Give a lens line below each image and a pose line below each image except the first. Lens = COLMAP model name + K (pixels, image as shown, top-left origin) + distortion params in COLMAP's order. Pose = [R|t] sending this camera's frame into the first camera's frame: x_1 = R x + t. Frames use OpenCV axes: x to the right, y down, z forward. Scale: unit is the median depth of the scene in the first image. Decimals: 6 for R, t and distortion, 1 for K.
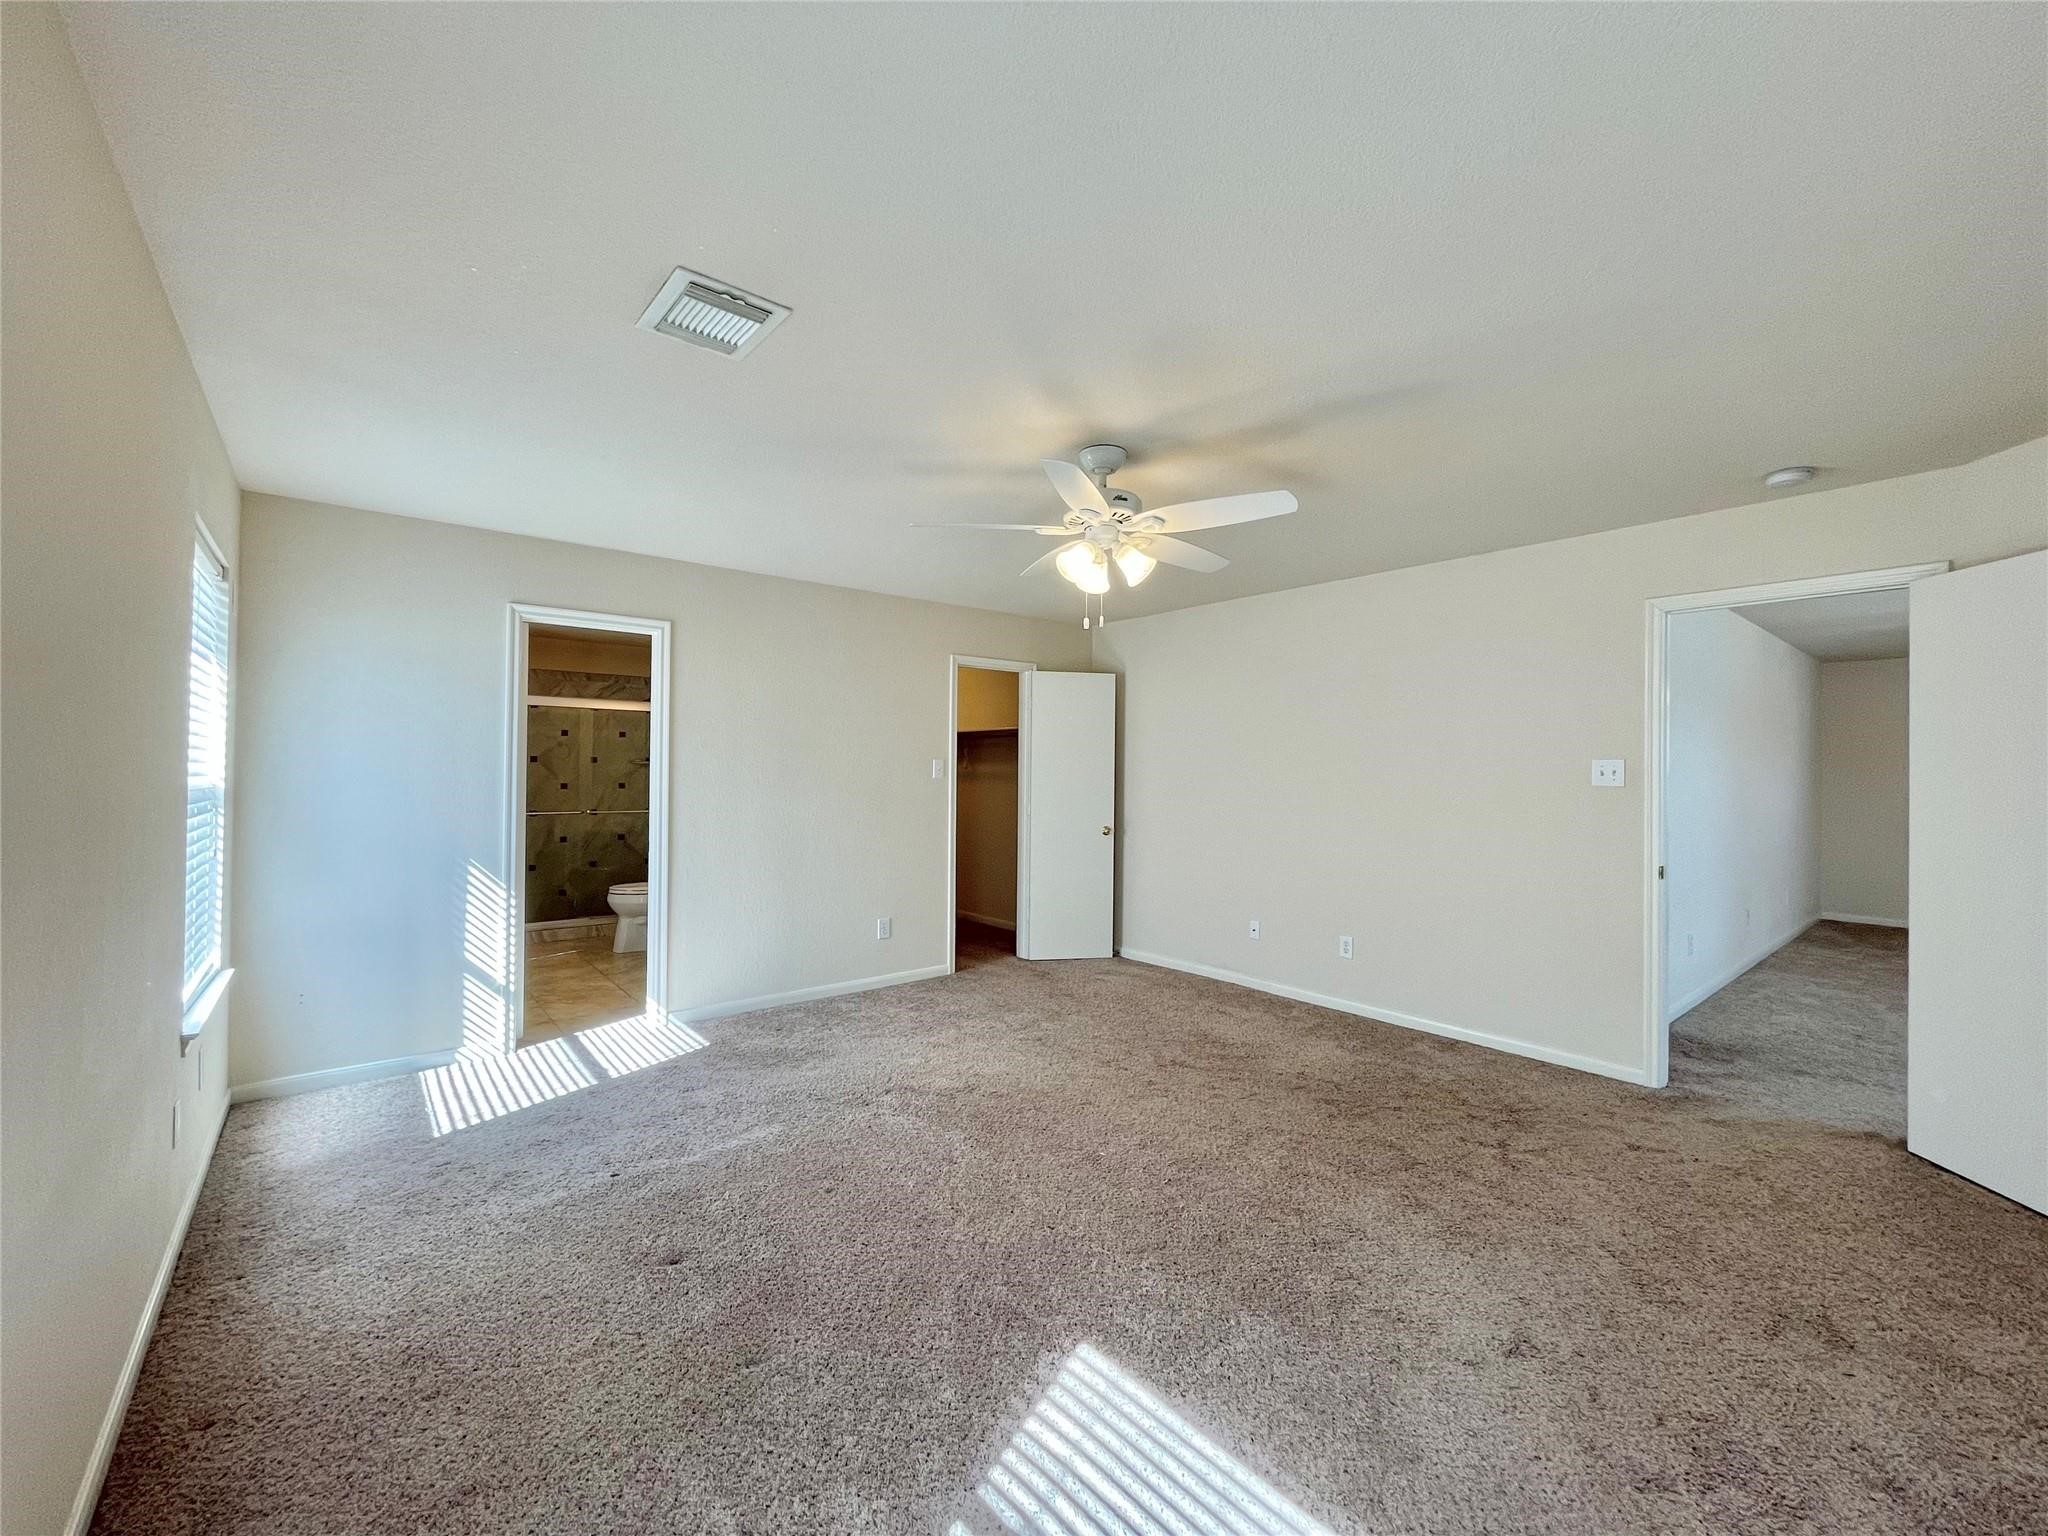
lens RADIAL K [[832.3, 0, 1021.8], [0, 832.3, 763.7], [0, 0, 1]] dist [-0.000067, -0.000152]
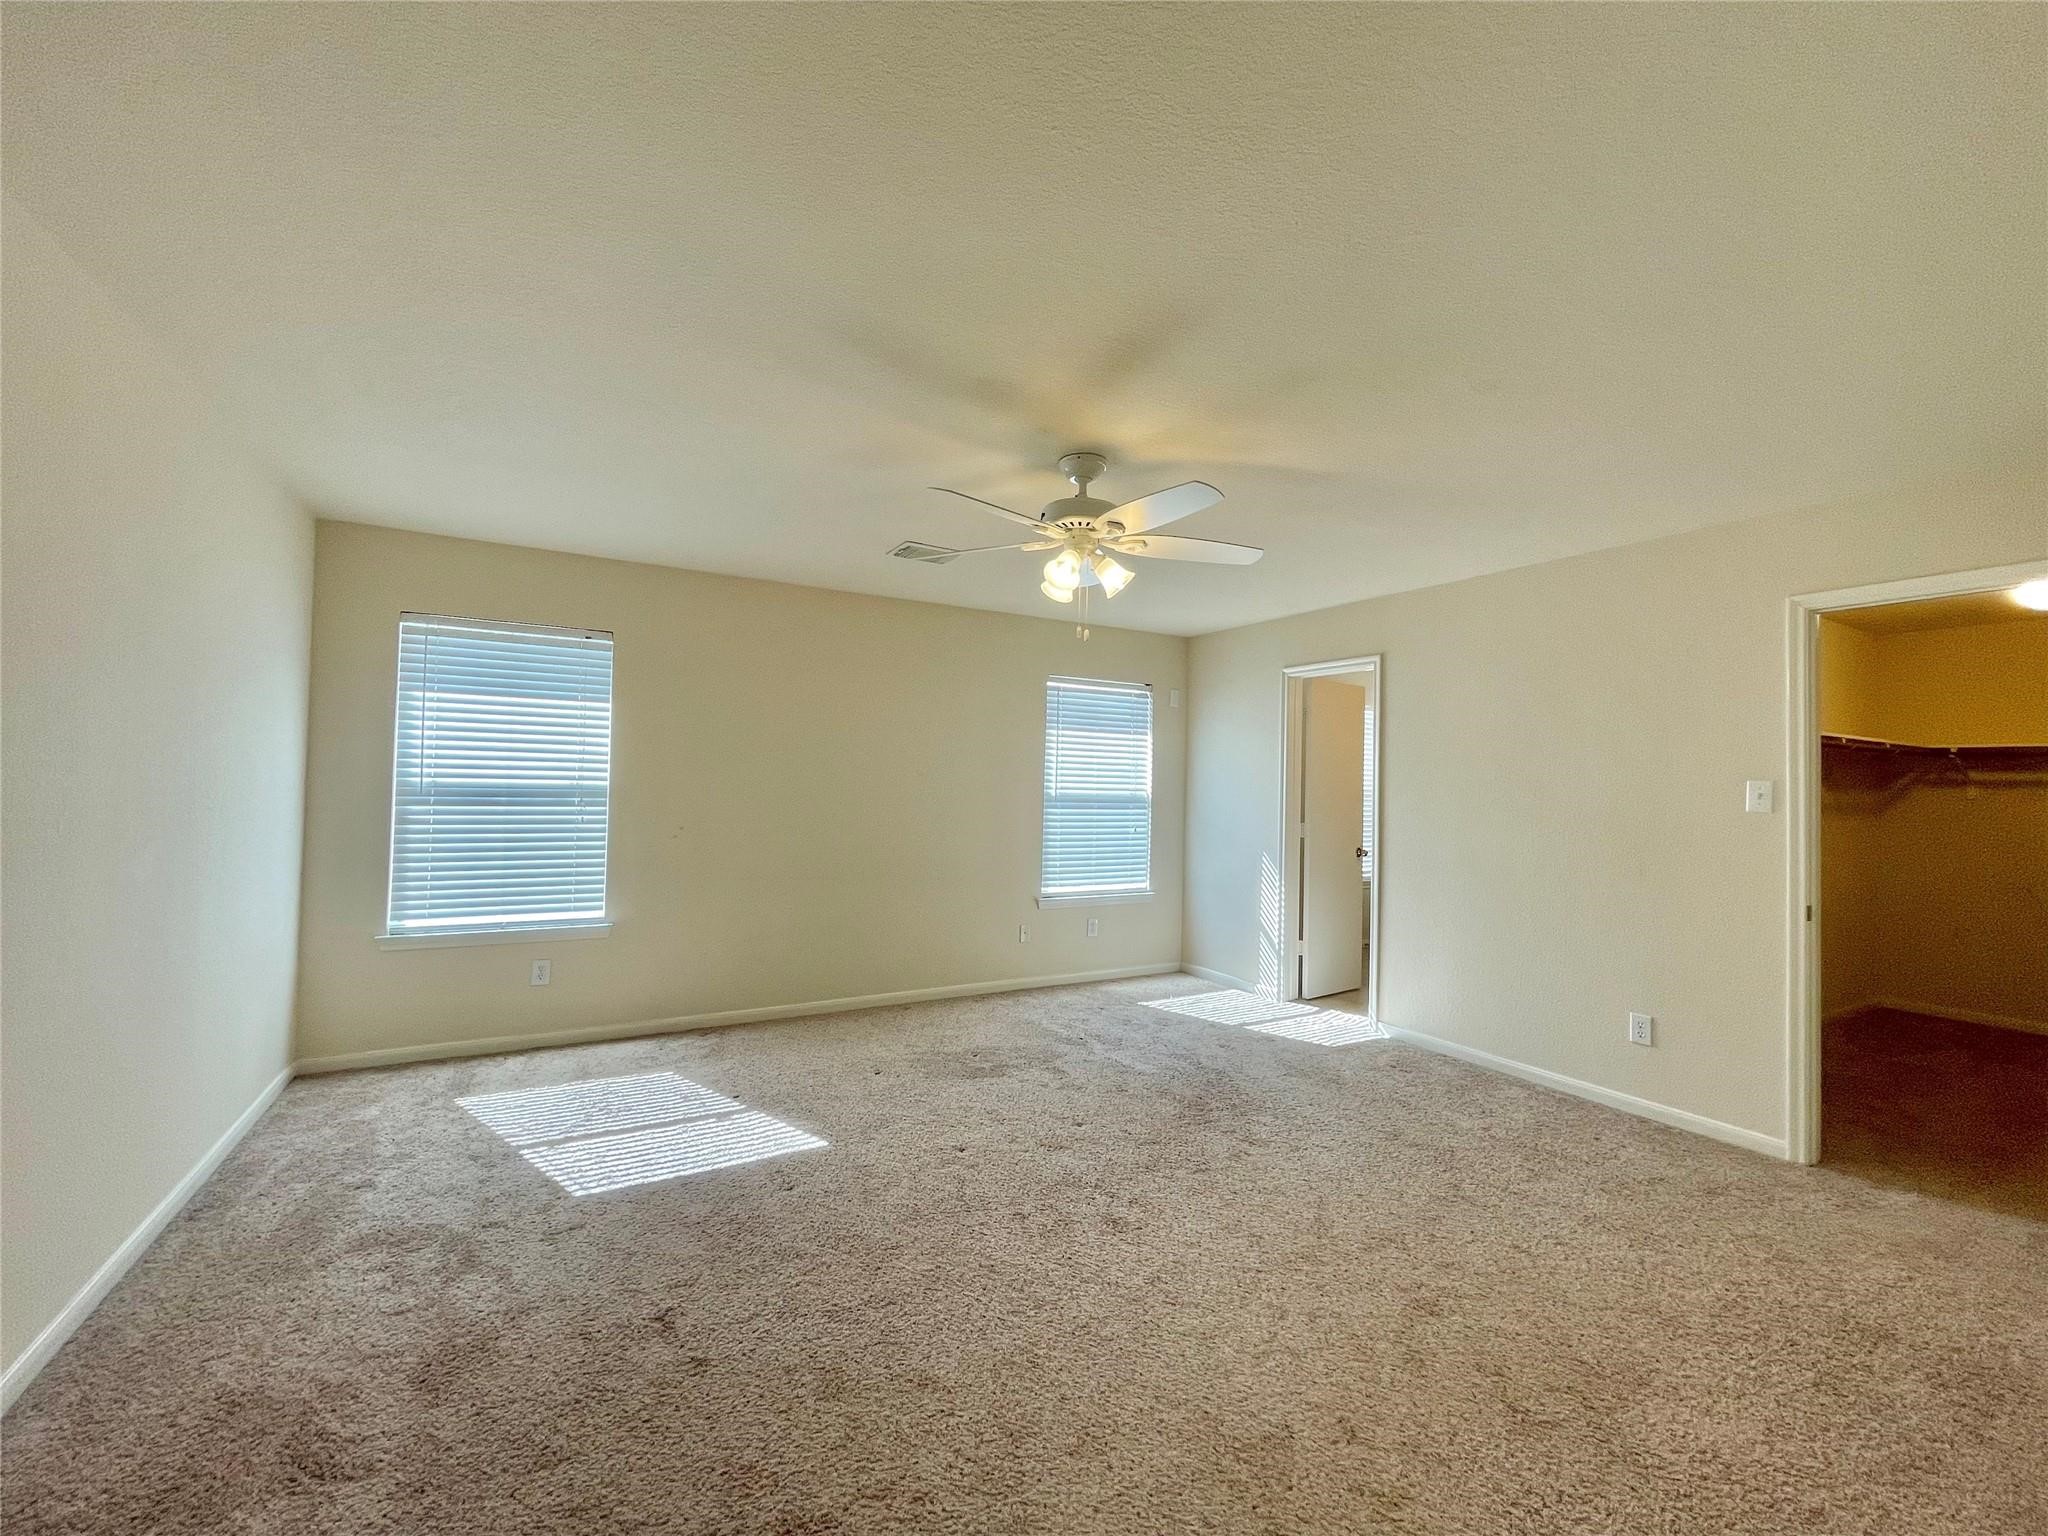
lens RADIAL K [[810.5, 0, 1016.4], [0, 810.5, 758.4], [0, 0, 1]] dist [0.000930, 0.000055]
pose [[-0.171408, -0.046589, -0.984098, 0.780883], [-0.015812, 0.998883, -0.044535, 0.019472], [0.985073, 0.007927, -0.171953, 0.811987]]
